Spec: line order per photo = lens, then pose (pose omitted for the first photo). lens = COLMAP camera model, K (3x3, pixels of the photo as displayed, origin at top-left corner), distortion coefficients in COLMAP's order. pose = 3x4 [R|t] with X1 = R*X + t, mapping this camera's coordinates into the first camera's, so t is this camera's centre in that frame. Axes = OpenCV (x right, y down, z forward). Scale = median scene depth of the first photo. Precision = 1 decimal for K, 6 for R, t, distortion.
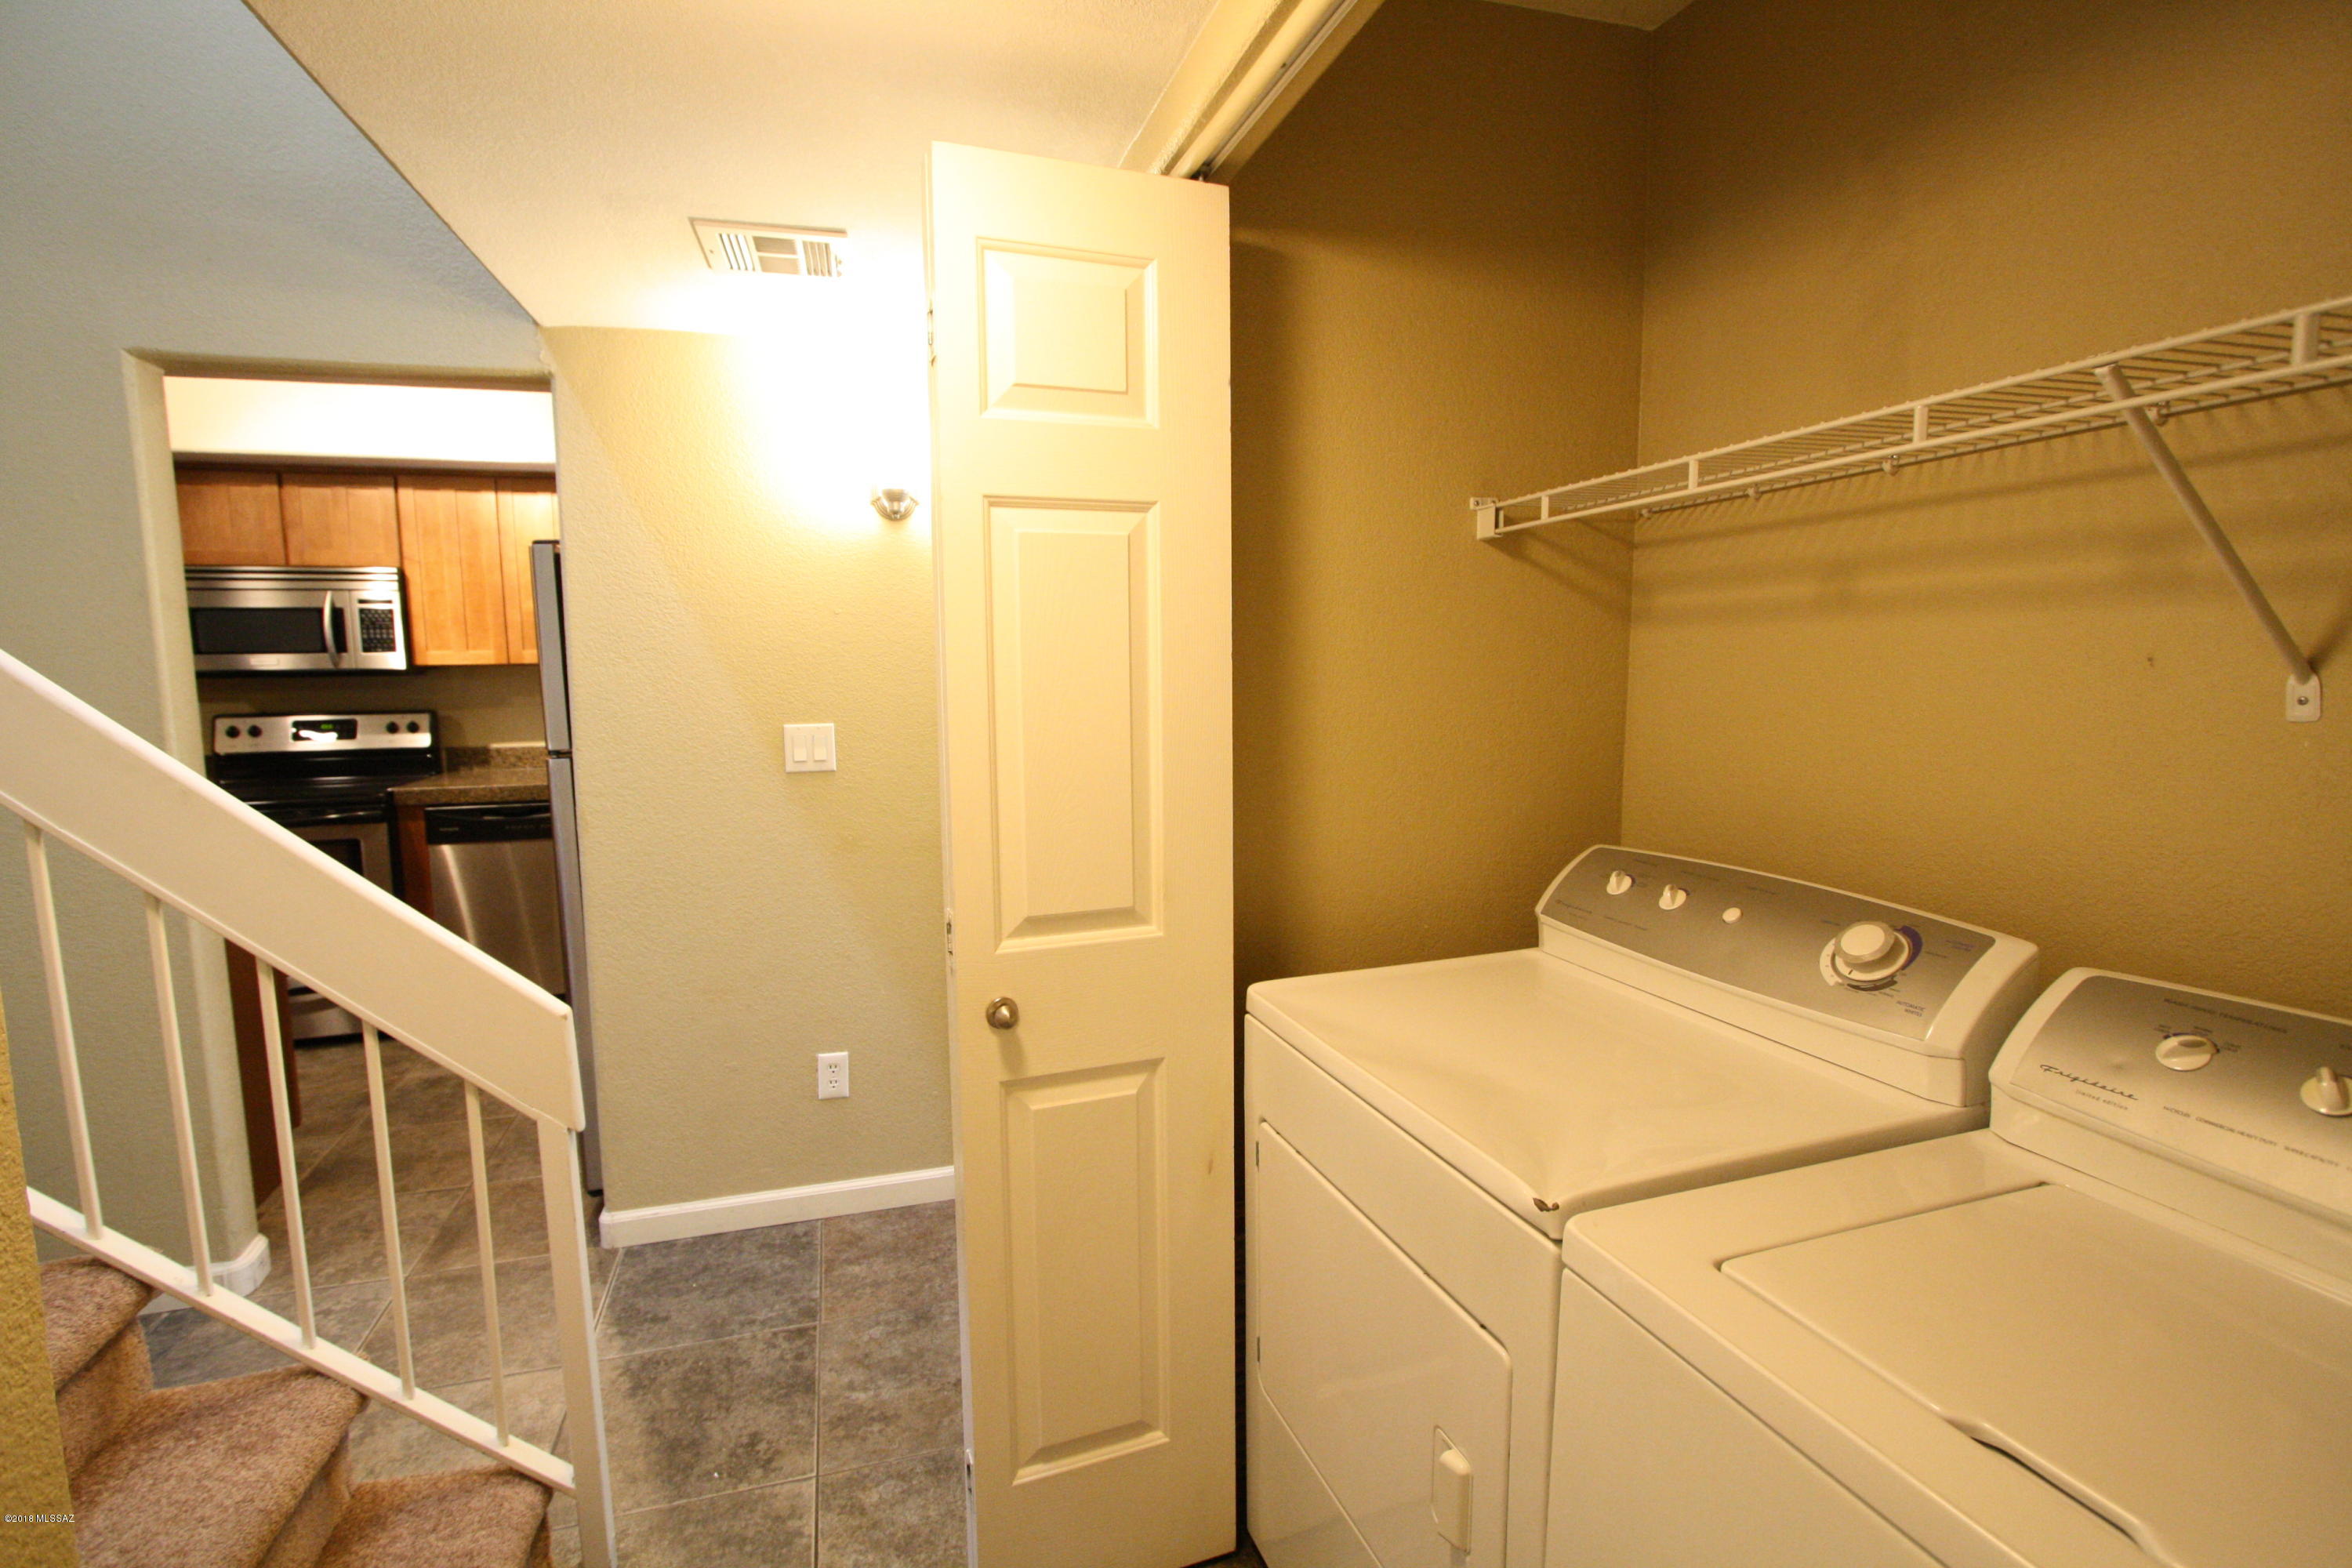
lens RADIAL K [[1092.8, 0, 1162.9], [0, 1092.8, 787.5], [0, 0, 1]] dist [-0.023078, -0.000107]
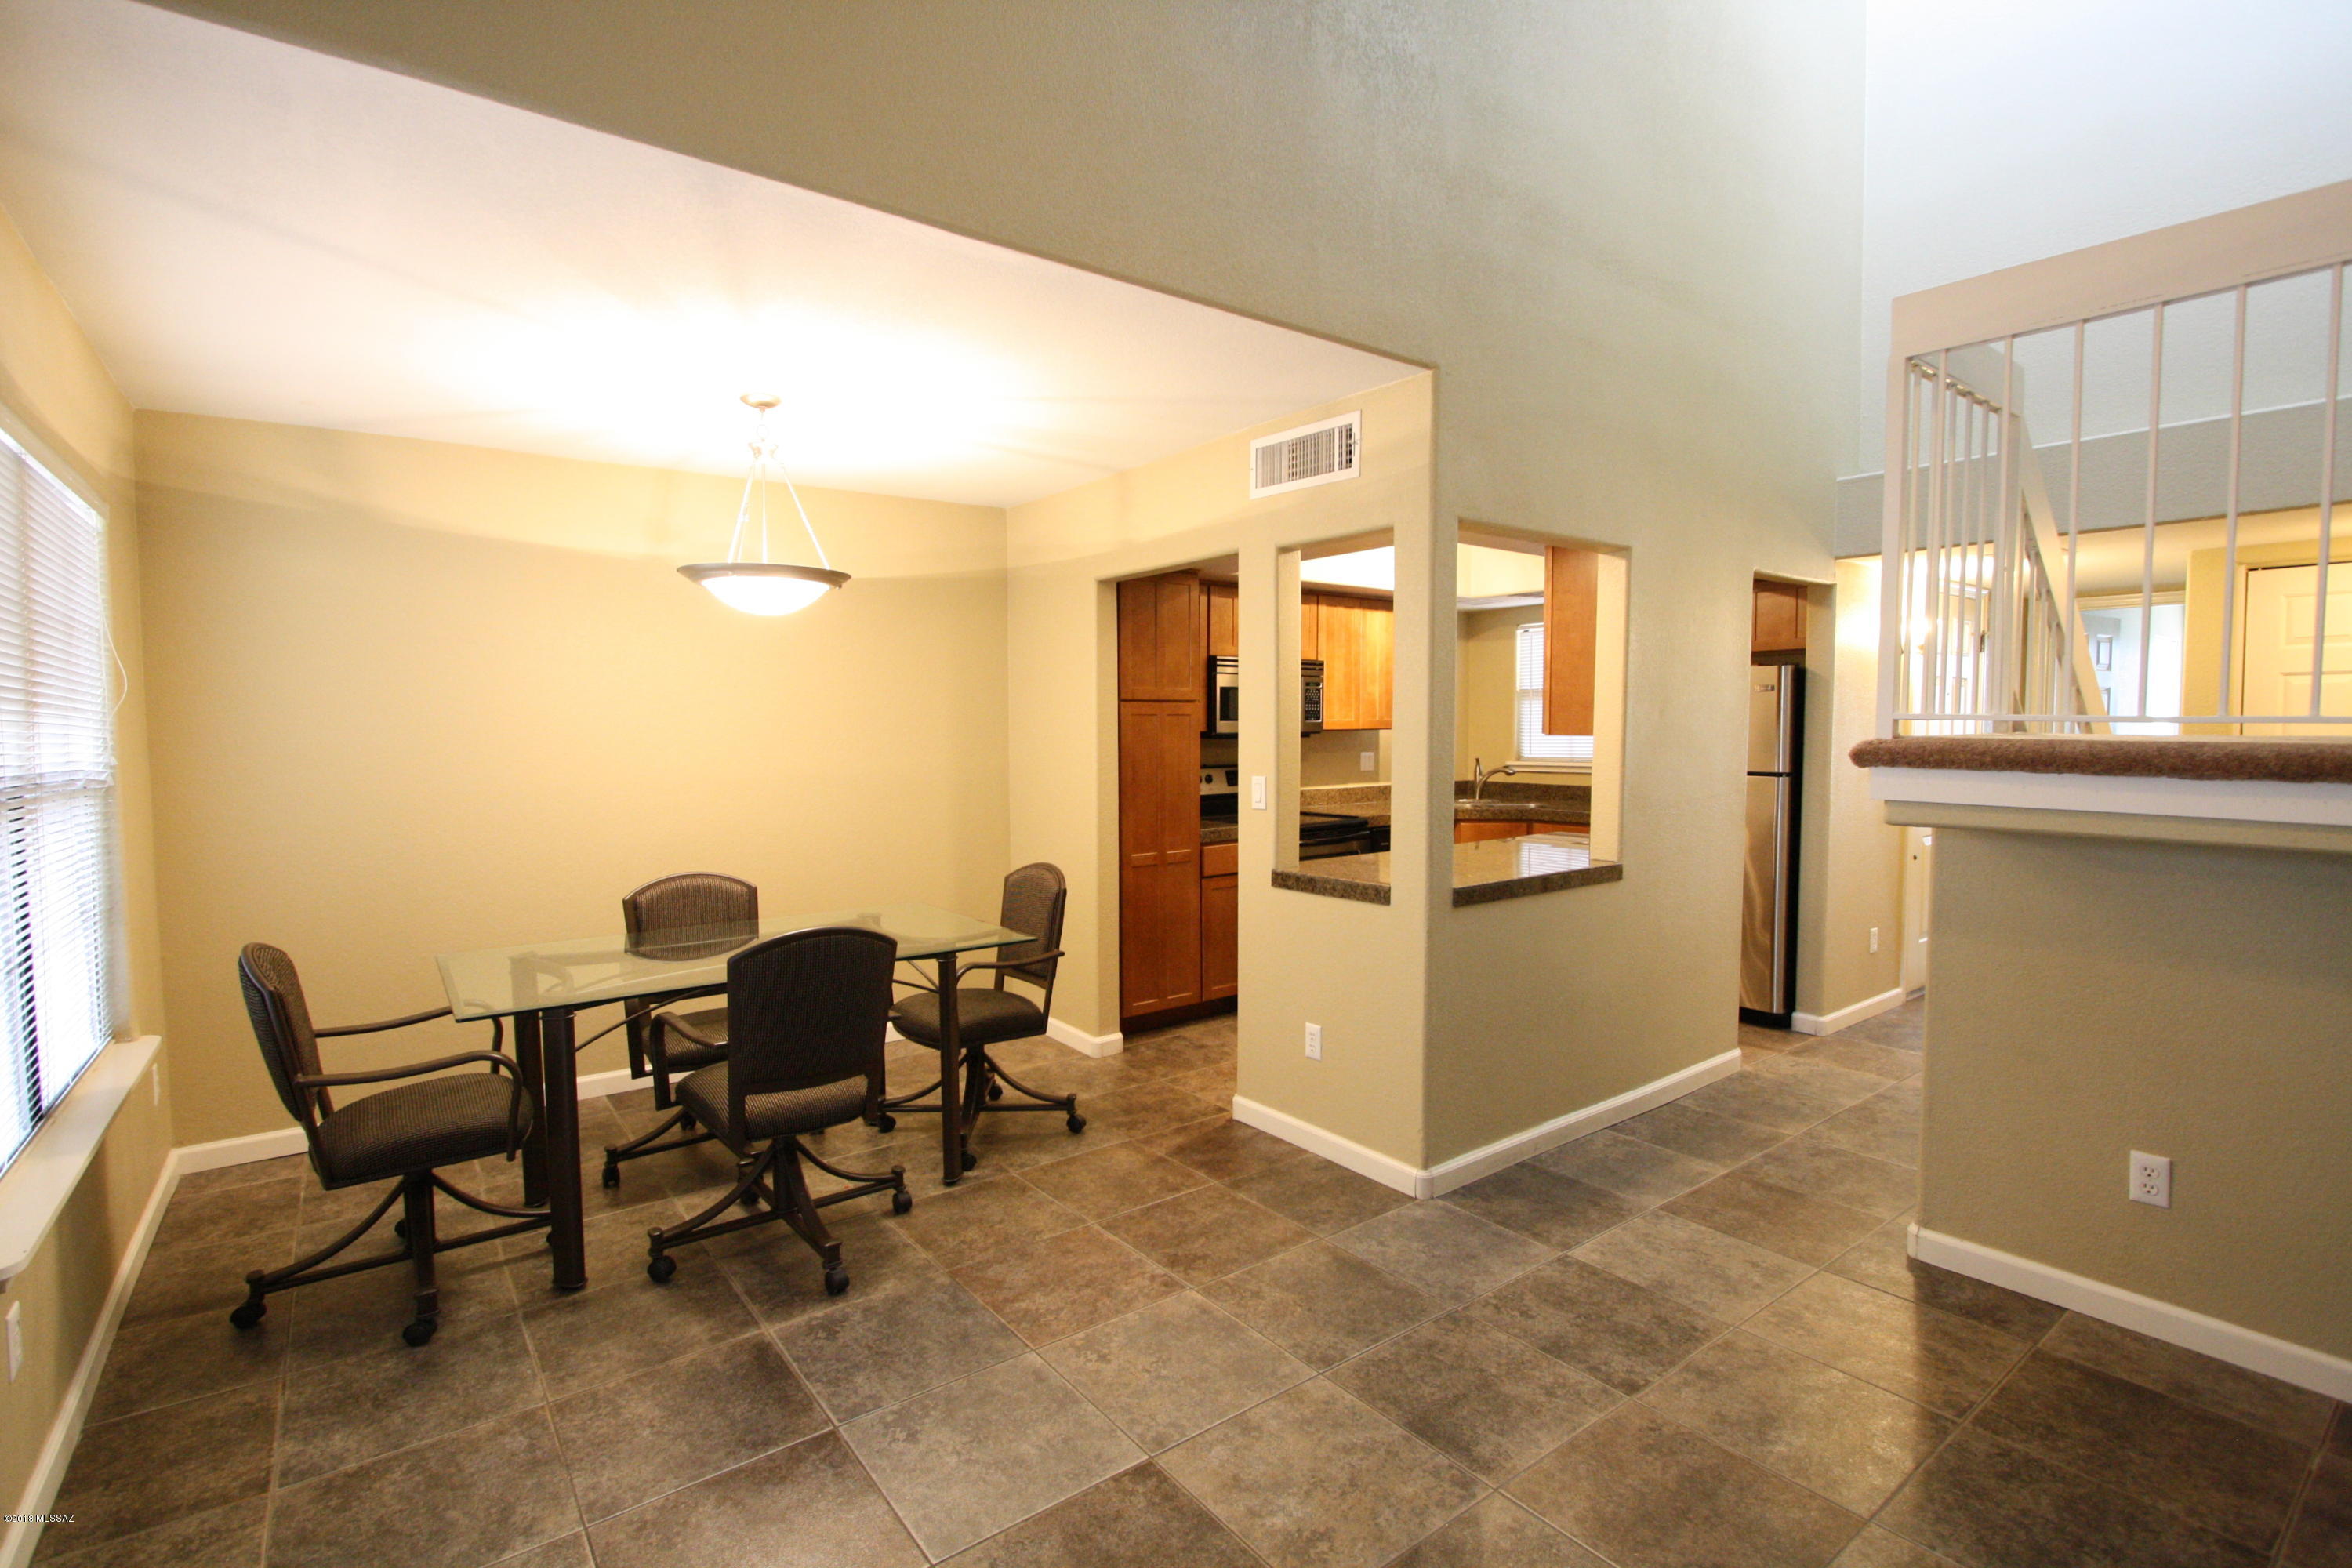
lens RADIAL K [[1092.8, 0, 1162.9], [0, 1092.8, 787.5], [0, 0, 1]] dist [-0.023078, -0.000107]
pose [[0.945033, -0.019445, 0.326395, -1.349224], [0.037123, 0.998156, -0.048021, 0.023149], [-0.324860, 0.057498, 0.944013, -0.274879]]
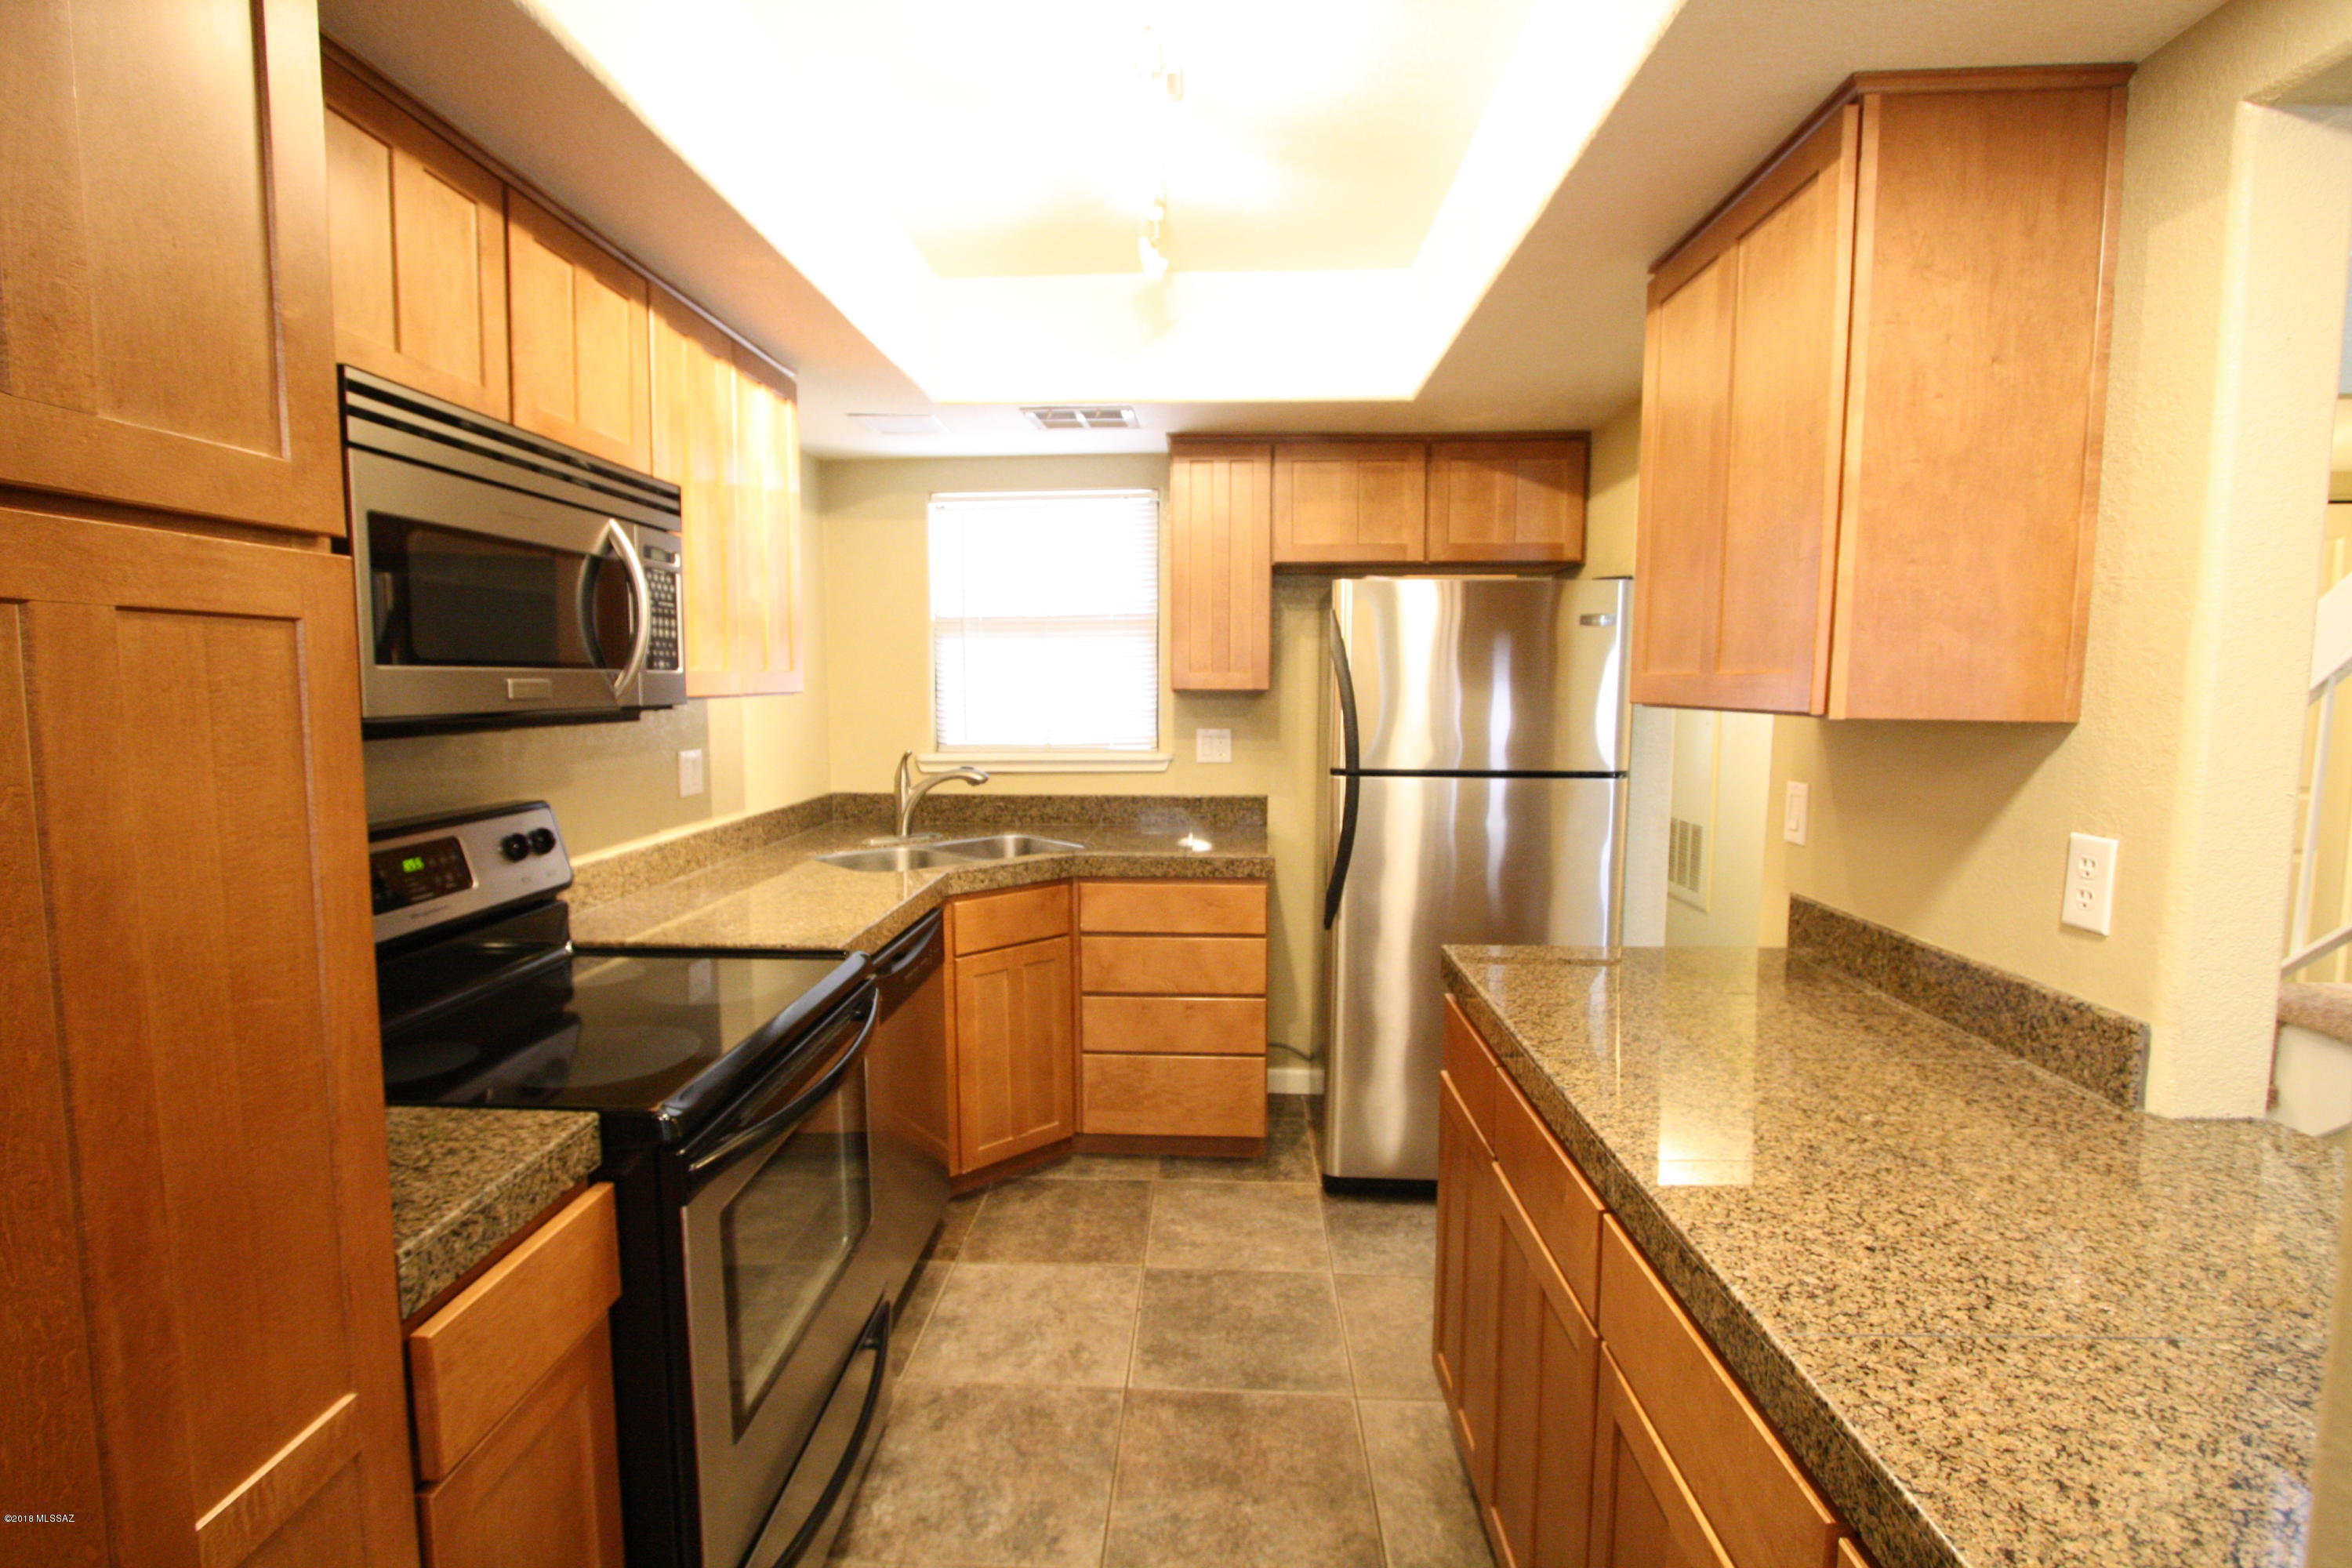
lens RADIAL K [[1092.8, 0, 1162.9], [0, 1092.8, 787.5], [0, 0, 1]] dist [-0.023078, -0.000107]
pose [[0.357168, -0.085811, 0.930090, -1.052637], [0.101521, 0.993438, 0.052670, -0.077660], [-0.928507, 0.075611, 0.363536, 0.633038]]
